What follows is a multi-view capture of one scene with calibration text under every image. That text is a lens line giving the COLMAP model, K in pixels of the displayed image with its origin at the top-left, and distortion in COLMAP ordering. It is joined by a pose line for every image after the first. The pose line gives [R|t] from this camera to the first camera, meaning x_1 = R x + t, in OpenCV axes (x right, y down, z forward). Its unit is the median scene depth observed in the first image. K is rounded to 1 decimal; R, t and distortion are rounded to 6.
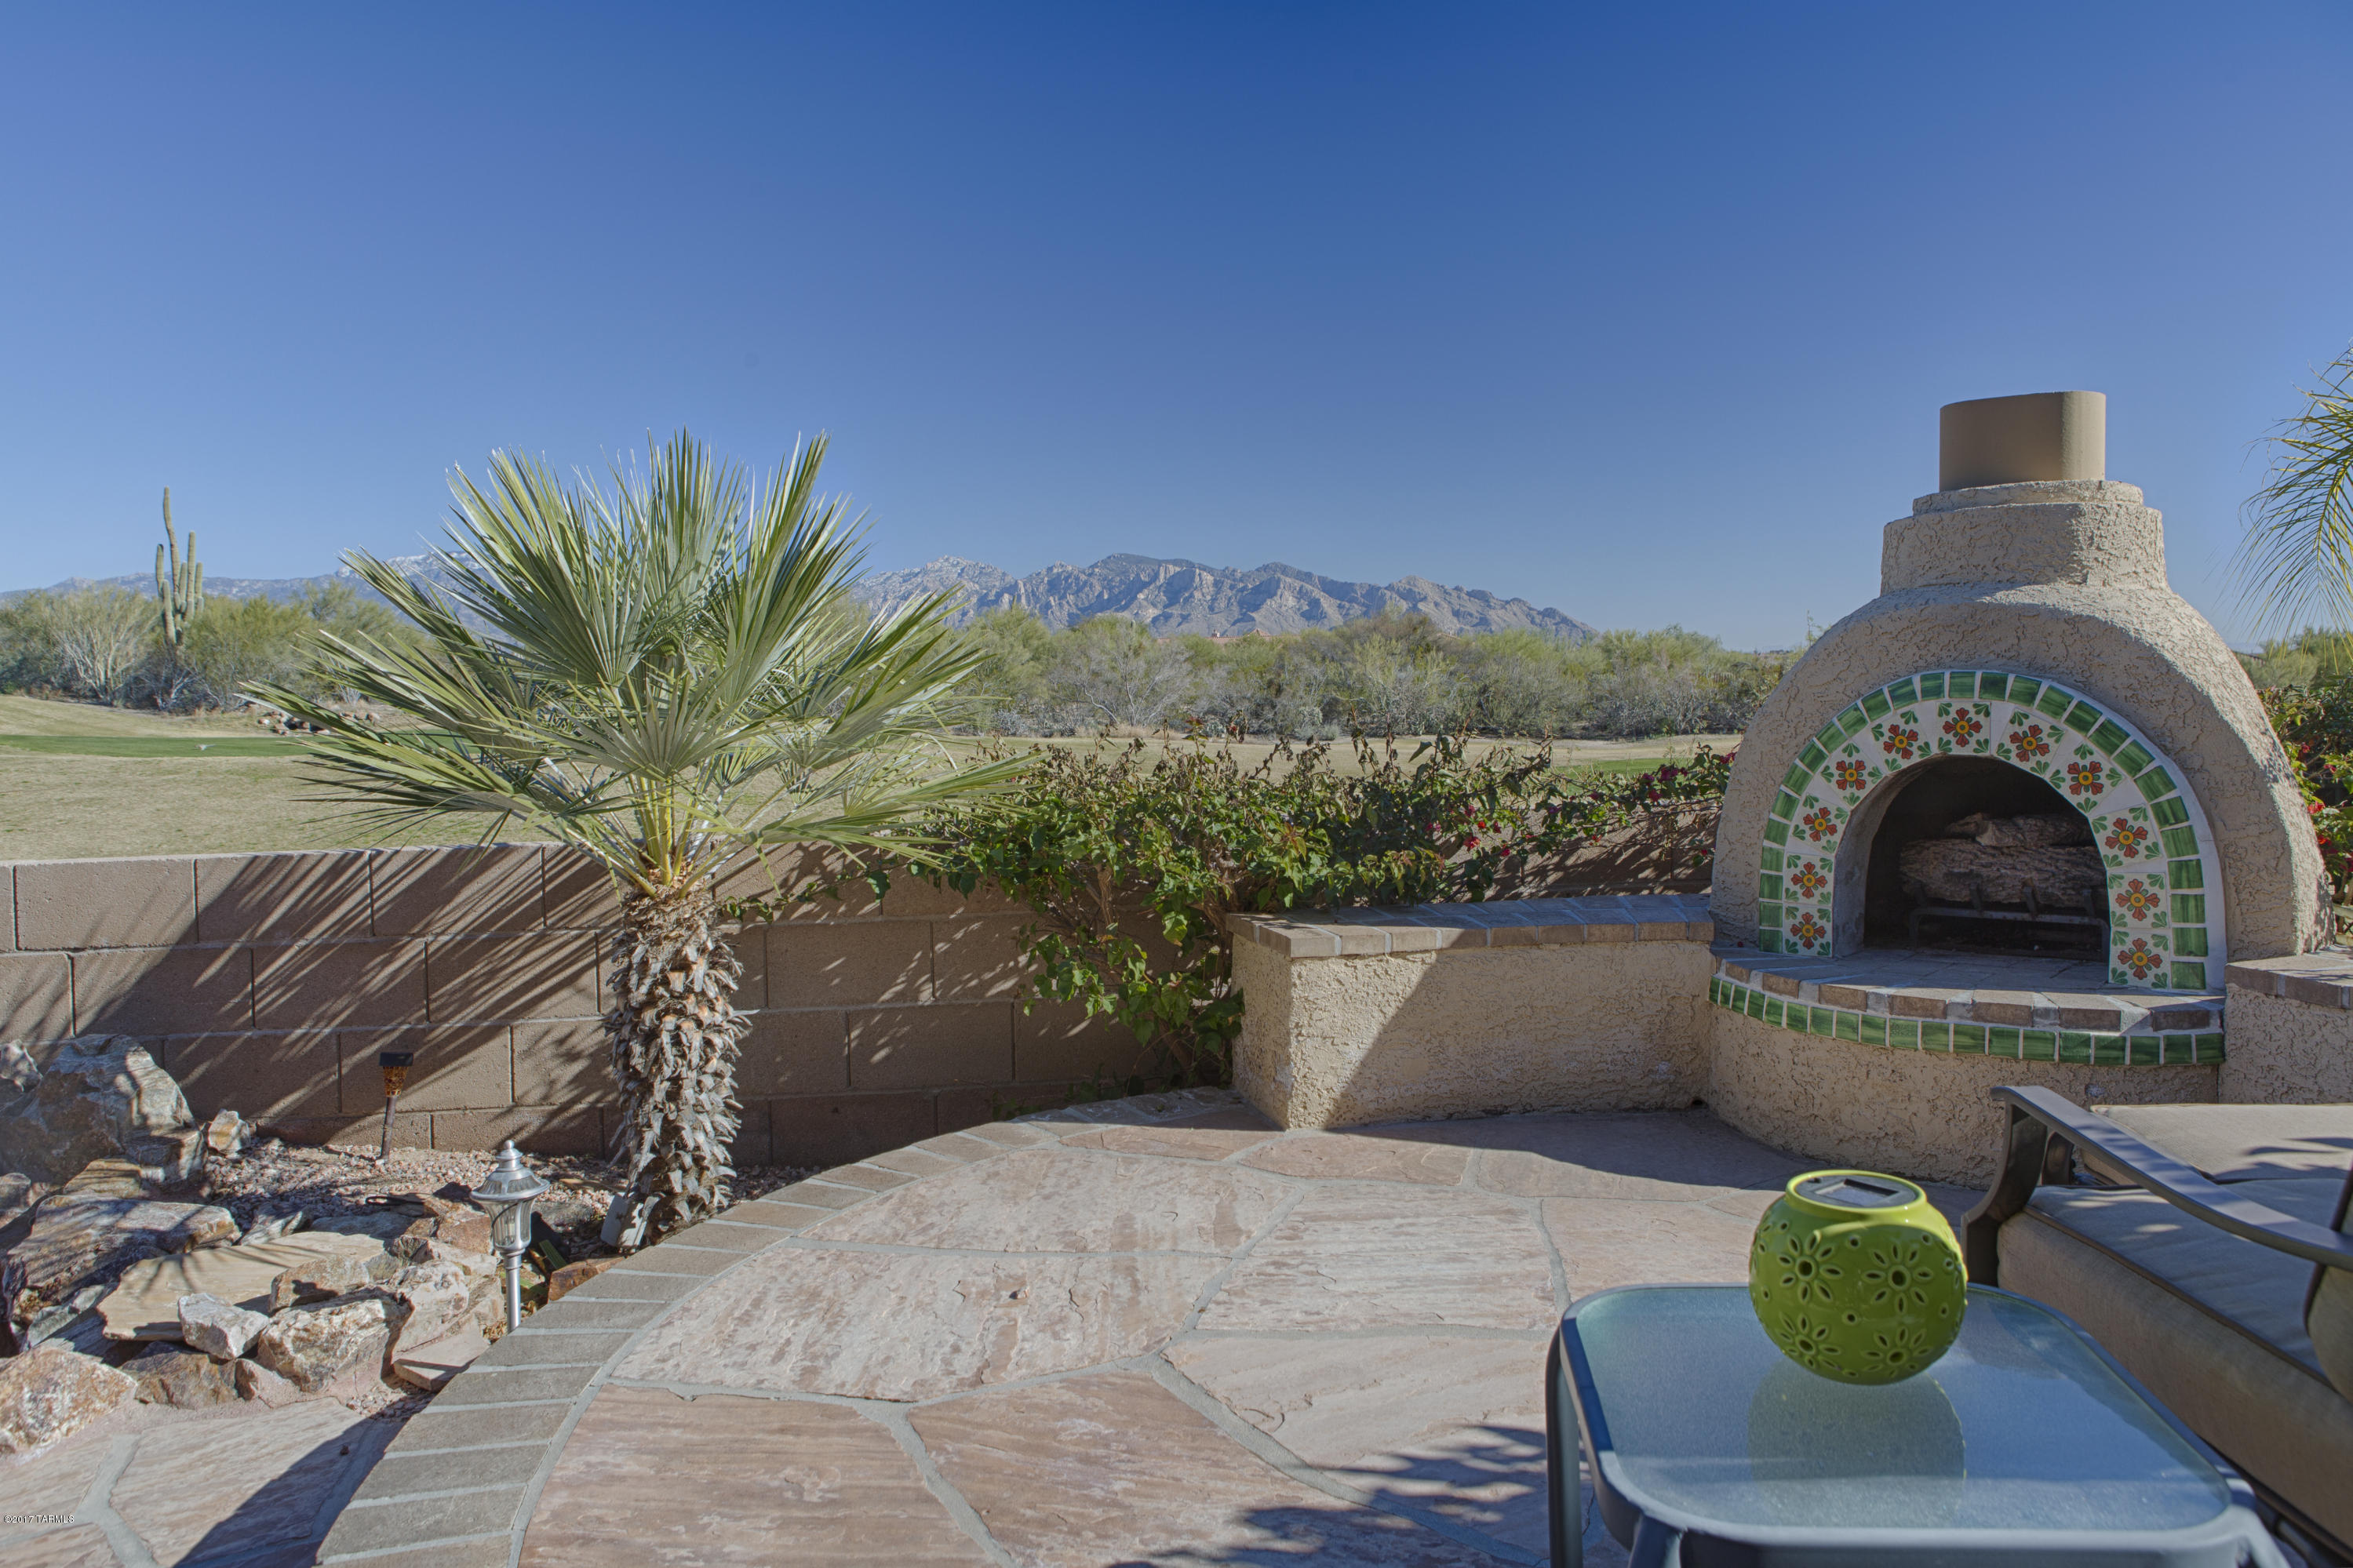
lens RADIAL K [[1667.8, 0, 1179.3], [0, 1667.8, 794.5], [0, 0, 1]] dist [-0.040123, 0.011369]
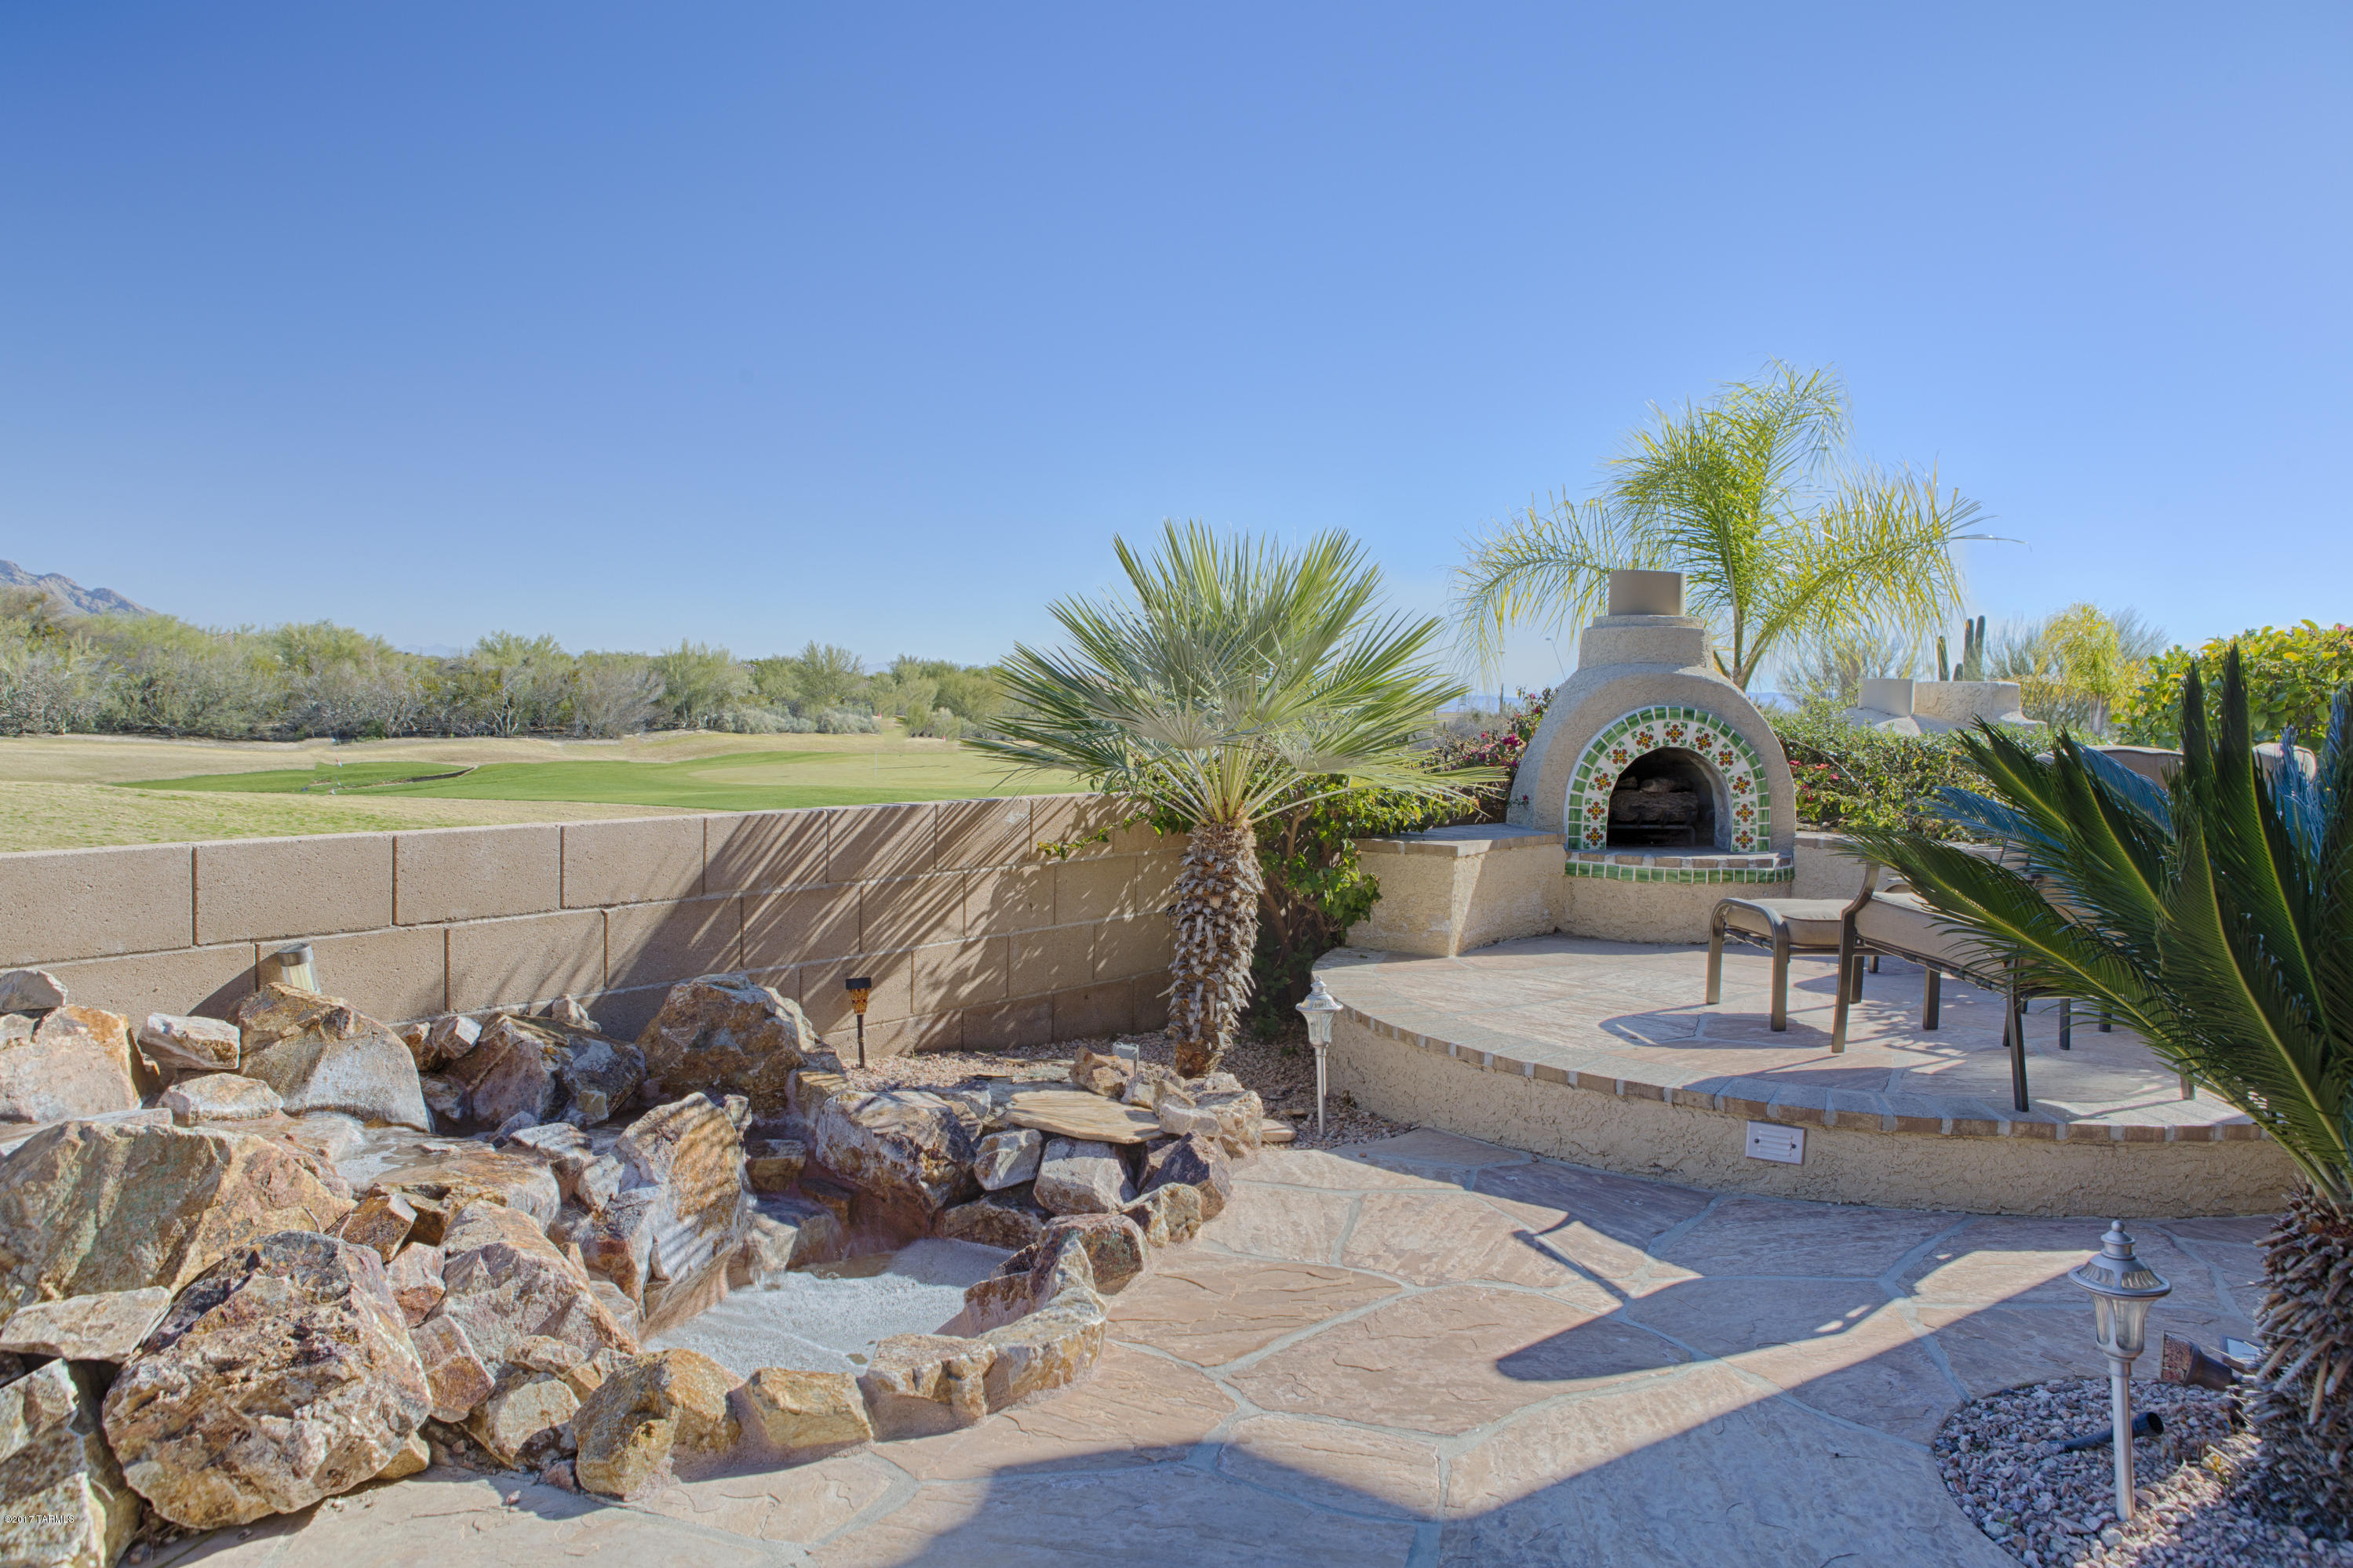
lens RADIAL K [[1650.6, 0, 1192.1], [0, 1650.6, 779.8], [0, 0, 1]] dist [-0.009435, 0.042073]
pose [[0.708902, -0.001091, 0.705306, -1.327906], [0.009991, 0.999914, -0.008496, 0.027084], [-0.705236, 0.013069, 0.708852, -0.042242]]
